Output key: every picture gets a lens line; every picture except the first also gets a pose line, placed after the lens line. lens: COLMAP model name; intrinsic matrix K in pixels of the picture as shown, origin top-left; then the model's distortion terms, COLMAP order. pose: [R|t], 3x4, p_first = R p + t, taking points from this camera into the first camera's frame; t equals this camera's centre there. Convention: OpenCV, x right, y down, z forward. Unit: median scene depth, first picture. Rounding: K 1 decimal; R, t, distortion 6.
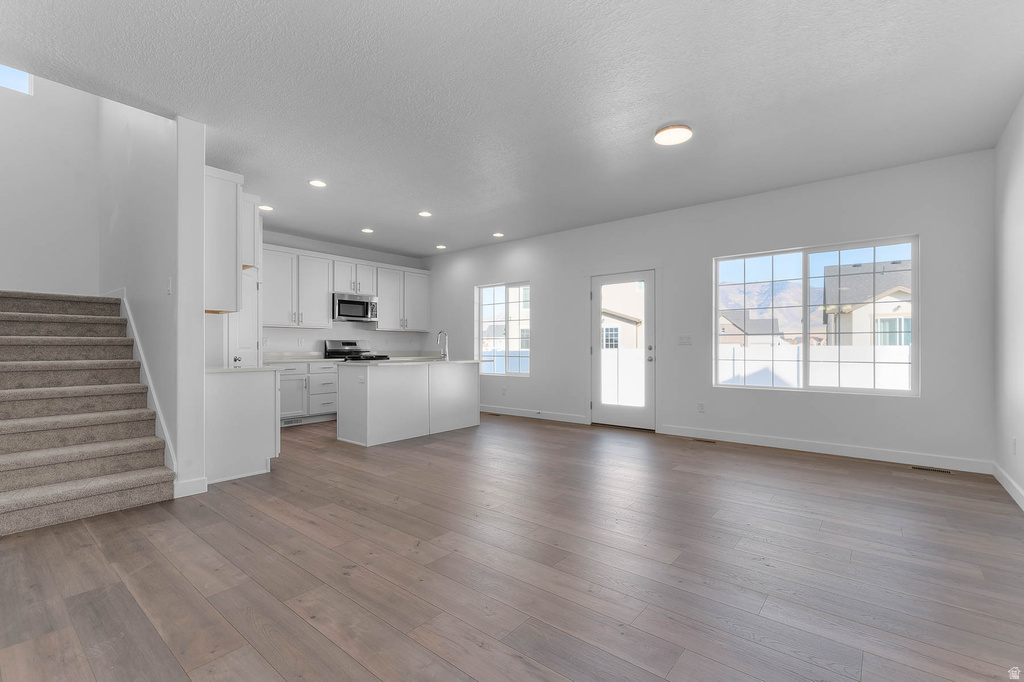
lens RADIAL K [[451.0, 0, 536.9], [0, 451.0, 350.5], [0, 0, 1]] dist [-0.002762, 0.000033]
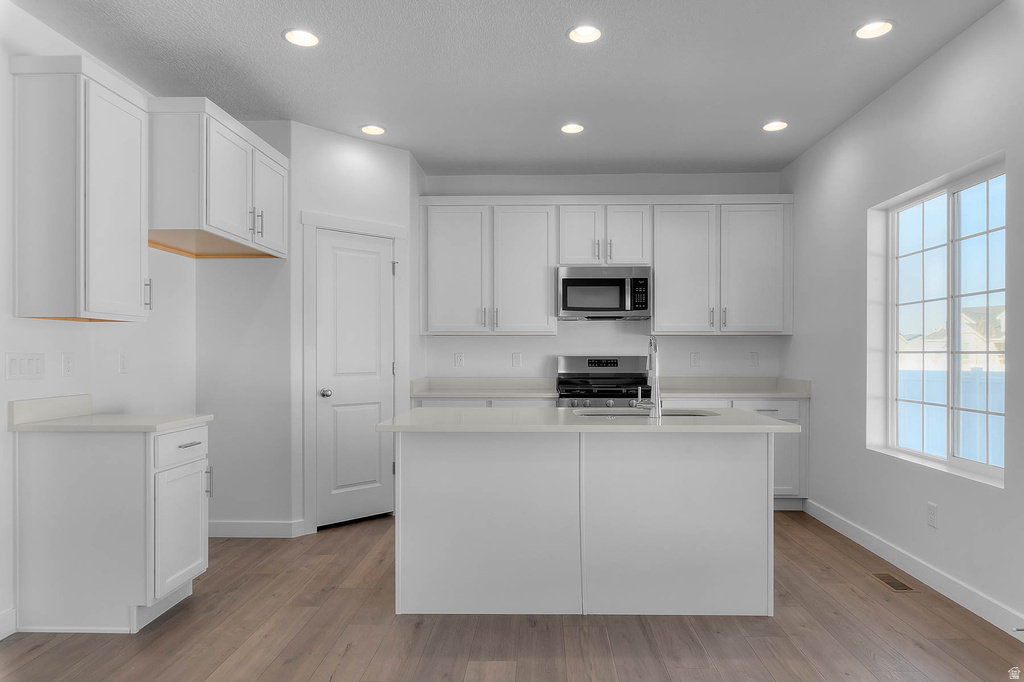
lens RADIAL K [[647.0, 0, 516.2], [0, 647.0, 348.4], [0, 0, 1]] dist [-0.001734, -0.000418]
pose [[0.582831, -0.006678, -0.812566, 0.127374], [-0.007324, 0.999882, -0.013471, -0.020793], [0.812560, 0.013802, 0.582714, 0.492136]]
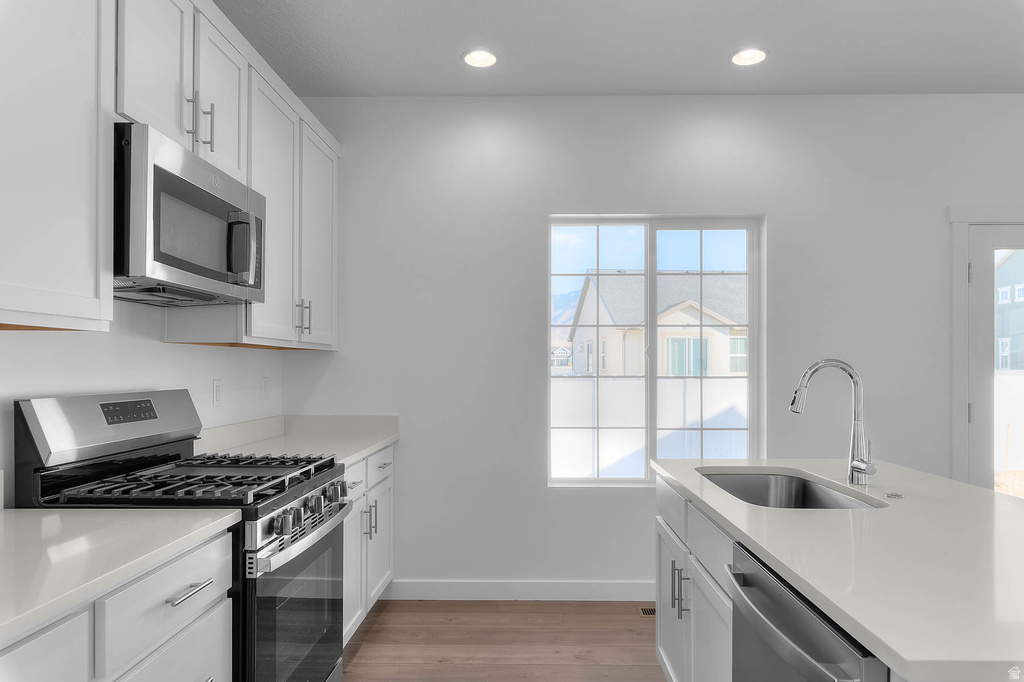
lens RADIAL K [[647.0, 0, 514.1], [0, 647.0, 351.1], [0, 0, 1]] dist [-0.001734, -0.000418]
pose [[0.806779, 0.019052, 0.590546, -0.450472], [-0.000333, 0.999494, -0.031791, -0.031506], [-0.590853, 0.025452, 0.806378, 0.680236]]
